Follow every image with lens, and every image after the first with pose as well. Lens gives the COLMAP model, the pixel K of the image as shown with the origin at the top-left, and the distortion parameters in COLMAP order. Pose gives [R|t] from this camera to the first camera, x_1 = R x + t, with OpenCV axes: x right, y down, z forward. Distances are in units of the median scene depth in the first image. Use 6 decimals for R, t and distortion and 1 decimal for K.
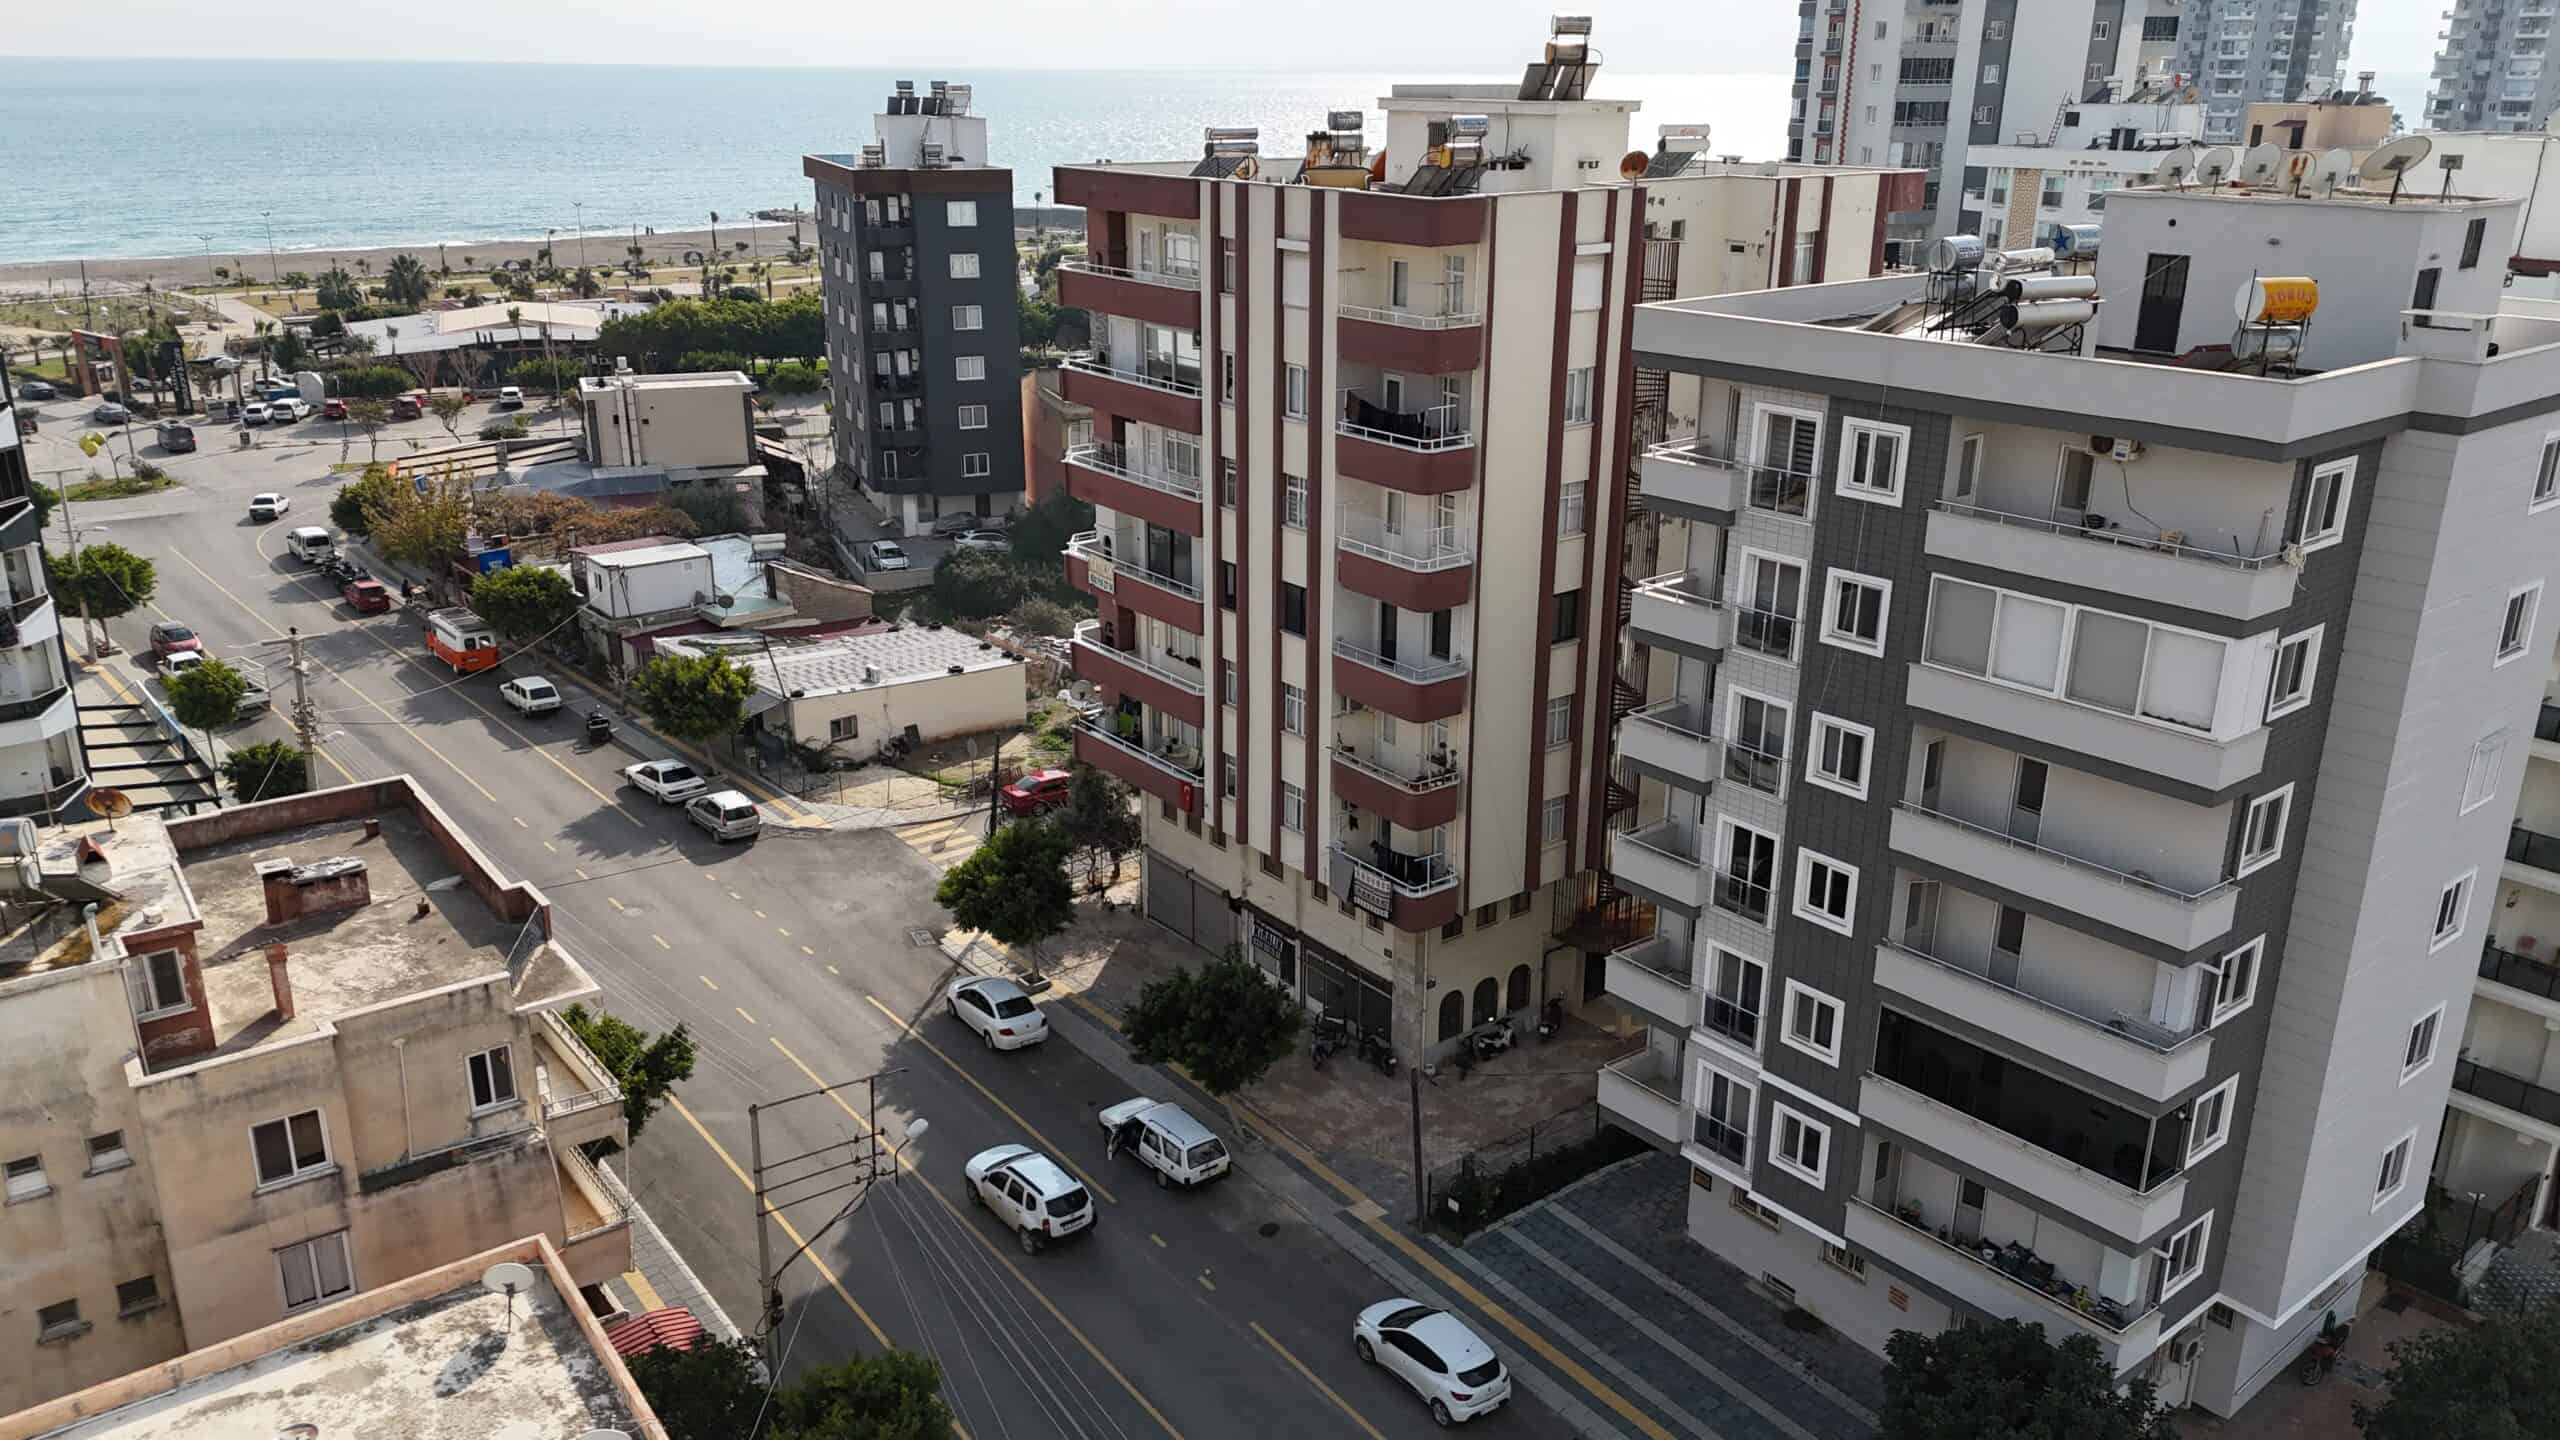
lens RADIAL K [[1881.5, 0, 1255.6], [0, 1881.5, 709.4], [0, 0, 1]] dist [0.082276, -0.080370]
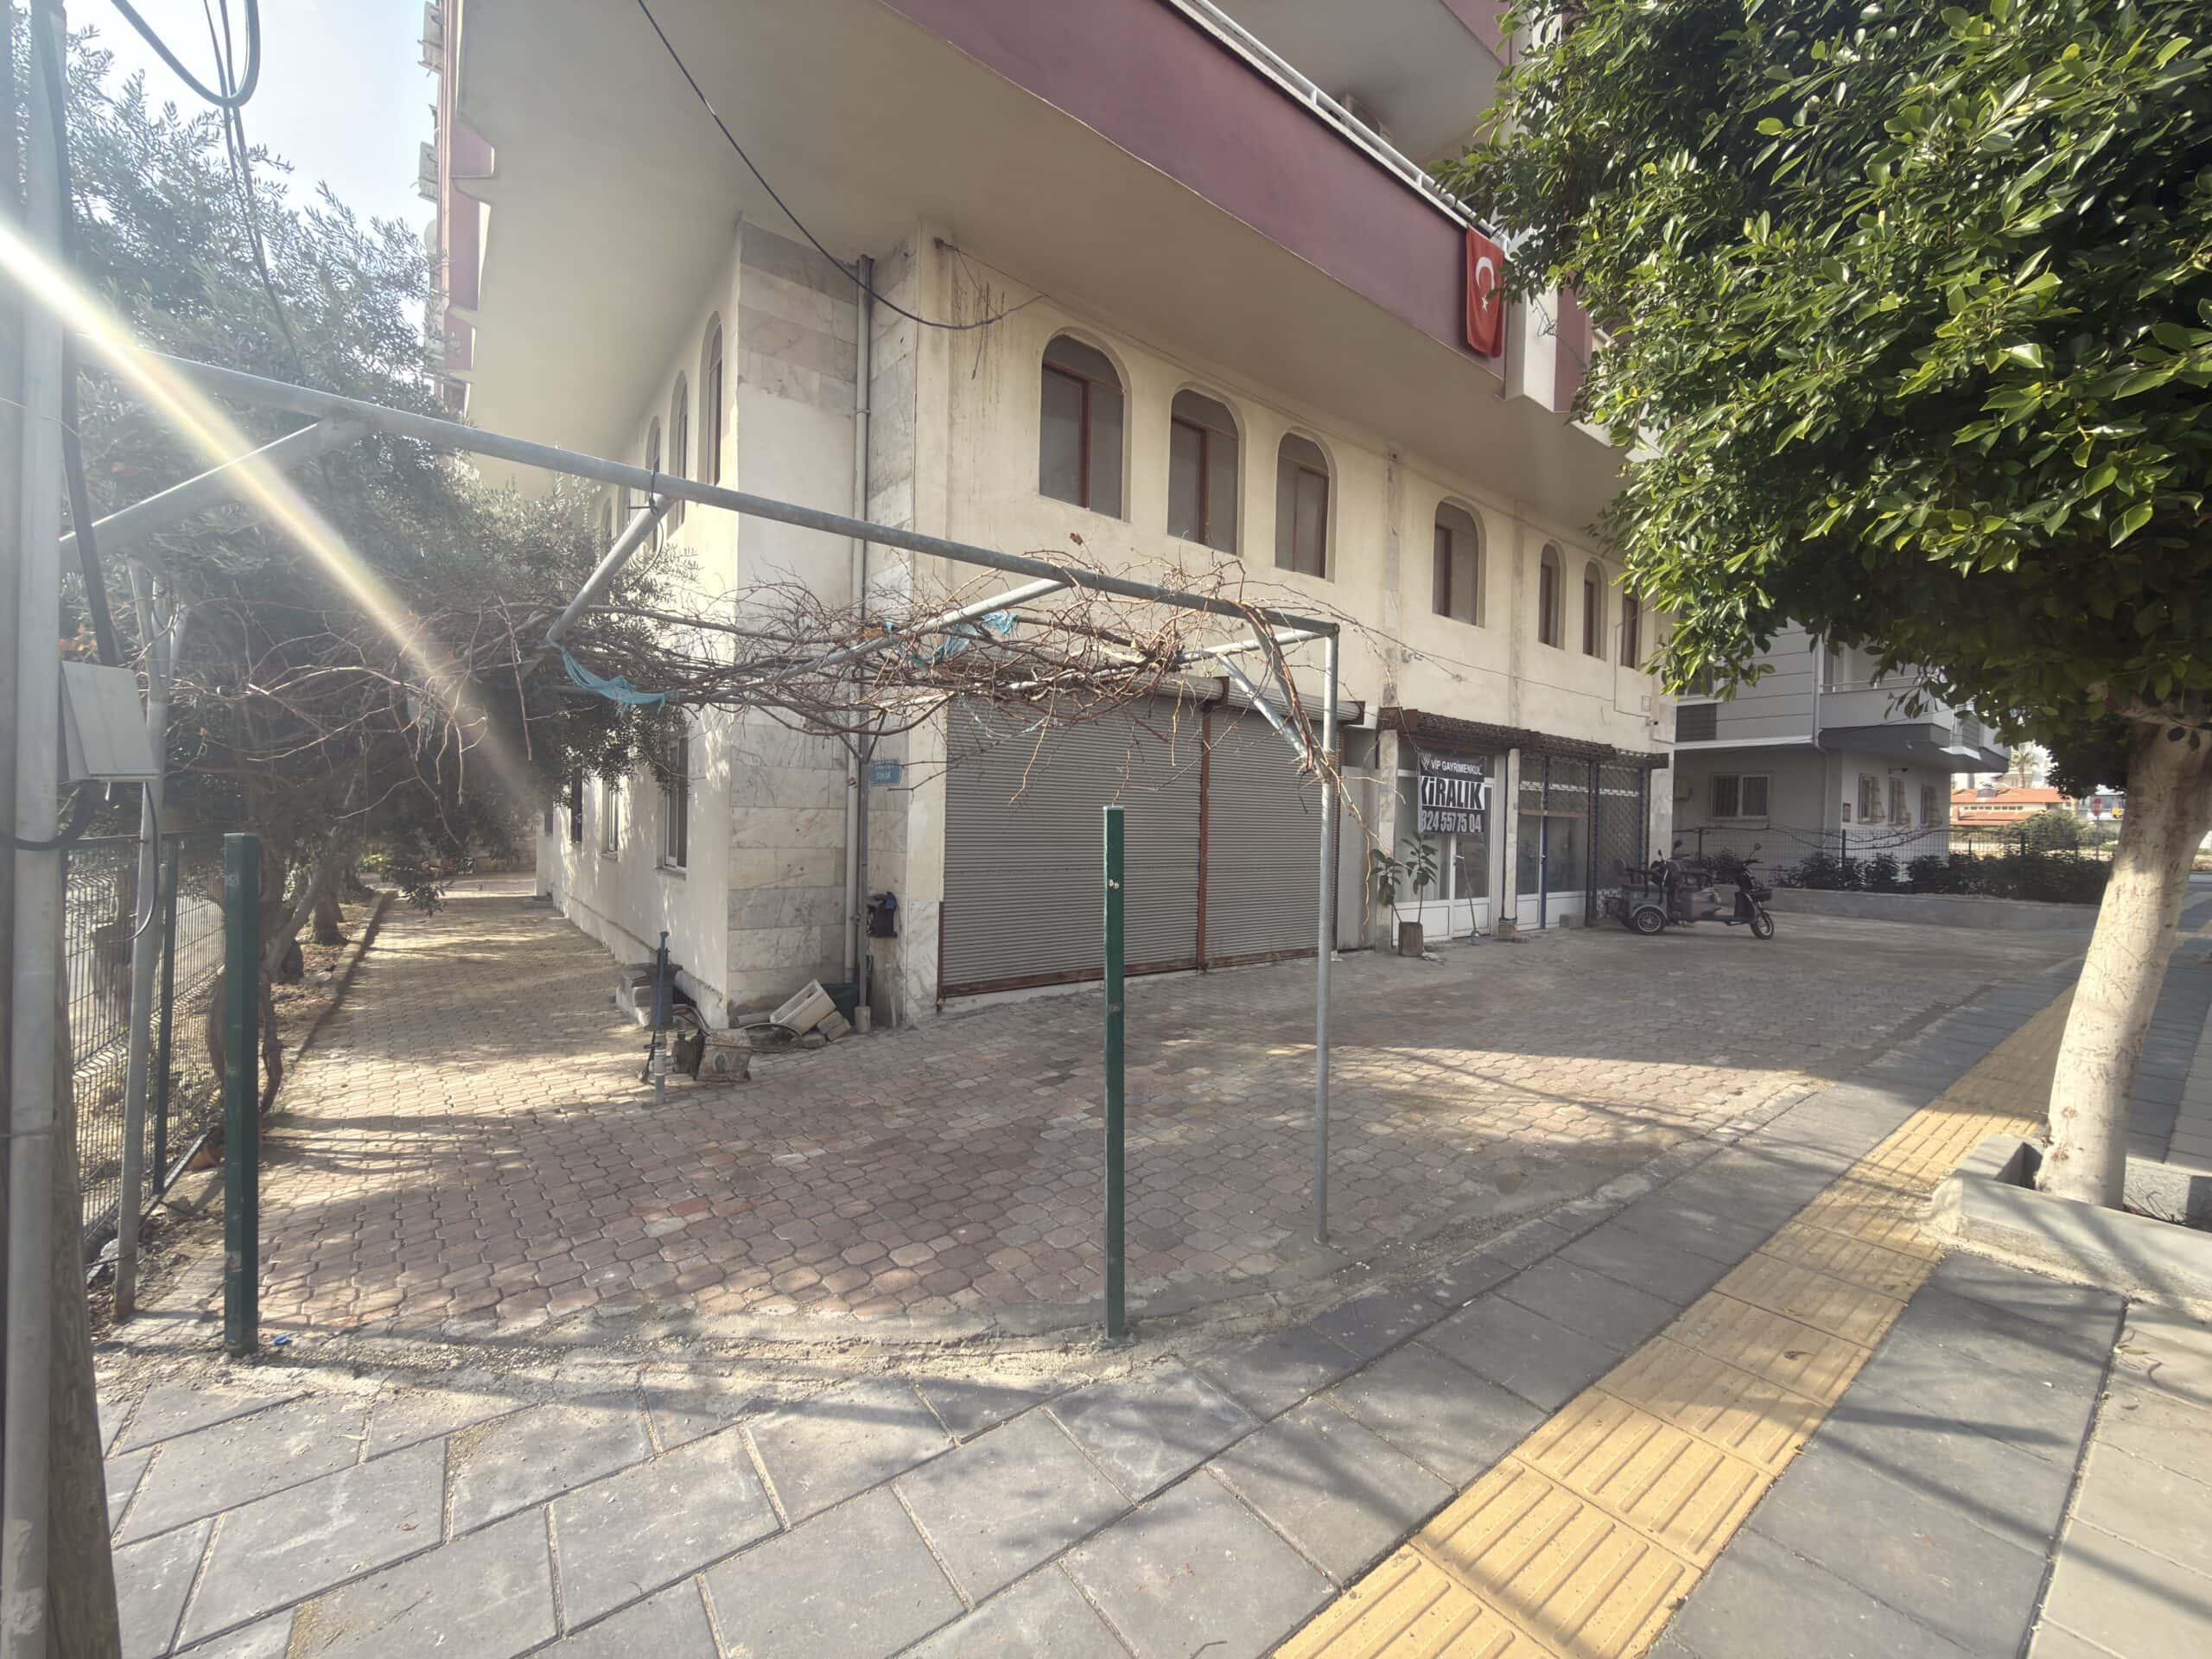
lens RADIAL K [[875.1, 0, 1109.4], [0, 875.1, 829.8], [0, 0, 1]] dist [0.000778, -0.000377]
pose [[-0.002633, -0.011376, 0.999932, -0.185851], [0.298904, 0.954212, 0.011643, 0.114082], [-0.954280, 0.298914, 0.000887, 1.153400]]
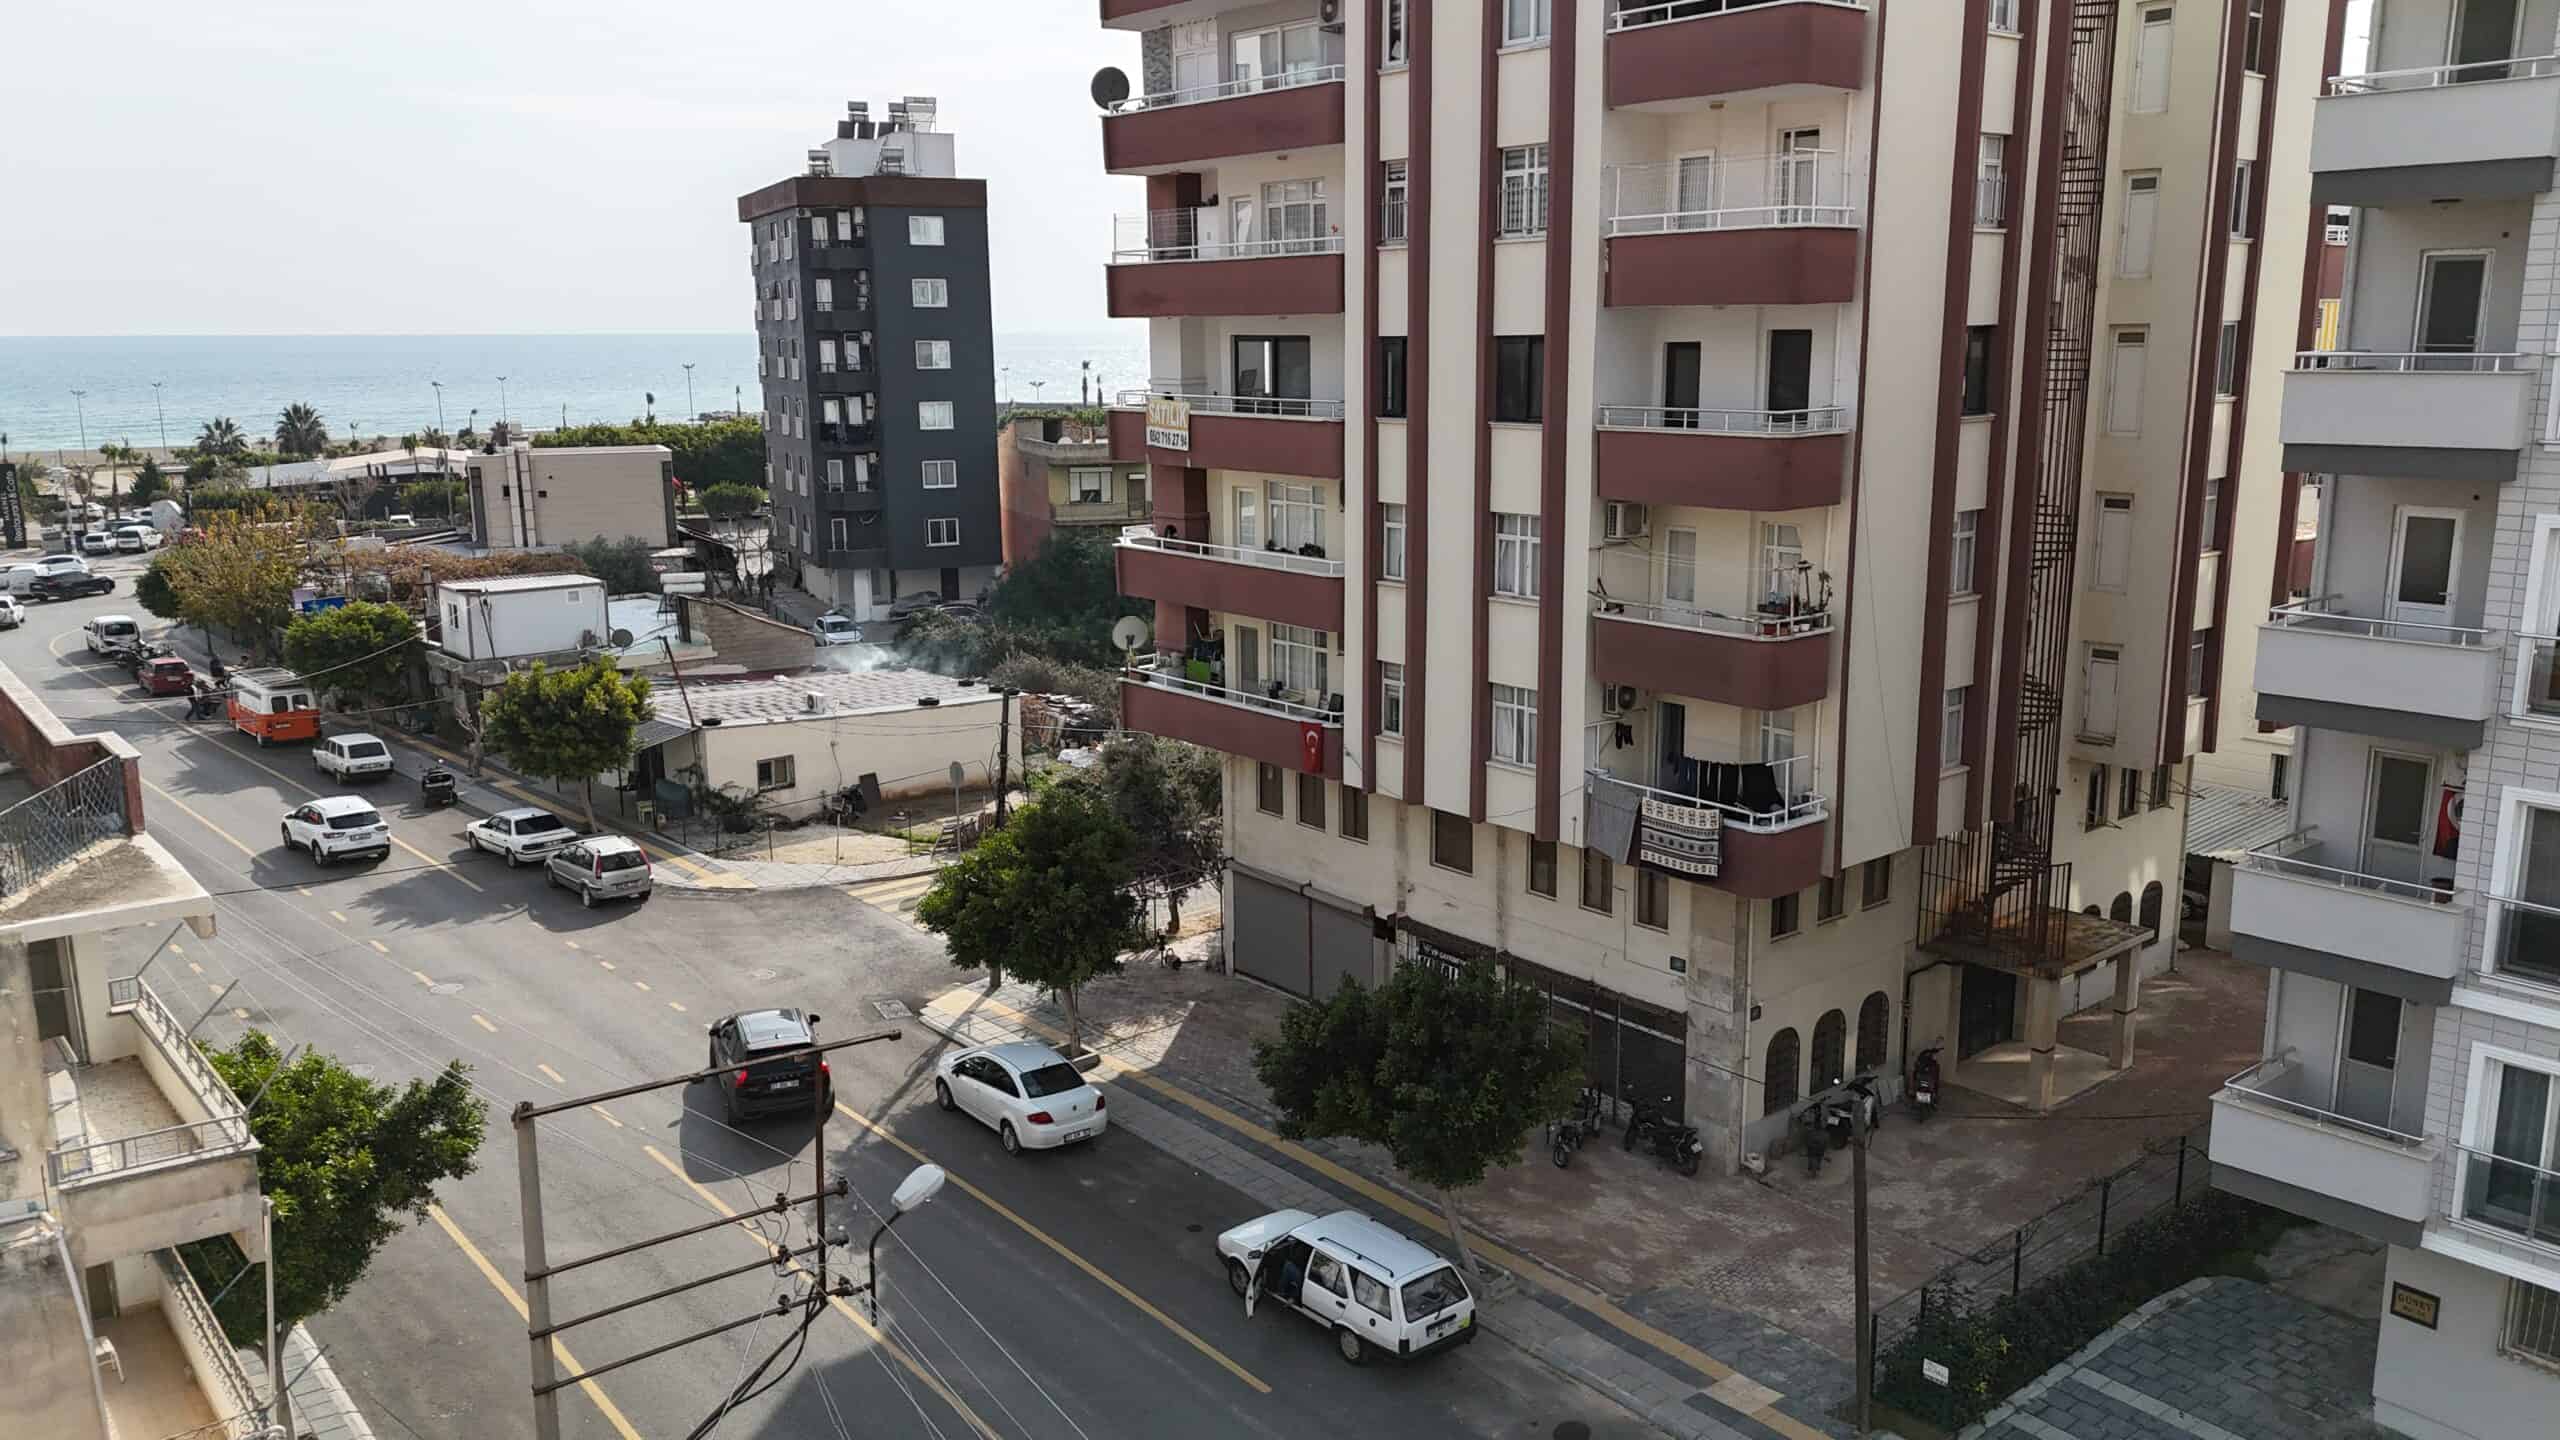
lens RADIAL K [[1881.5, 0, 1258.4], [0, 1881.5, 706.9], [0, 0, 1]] dist [0.082276, -0.080370]
pose [[0.999299, -0.019191, 0.032151, -0.080500], [0.023176, 0.991433, -0.128543, 0.121743], [-0.029409, 0.129198, 0.991183, 0.392214]]
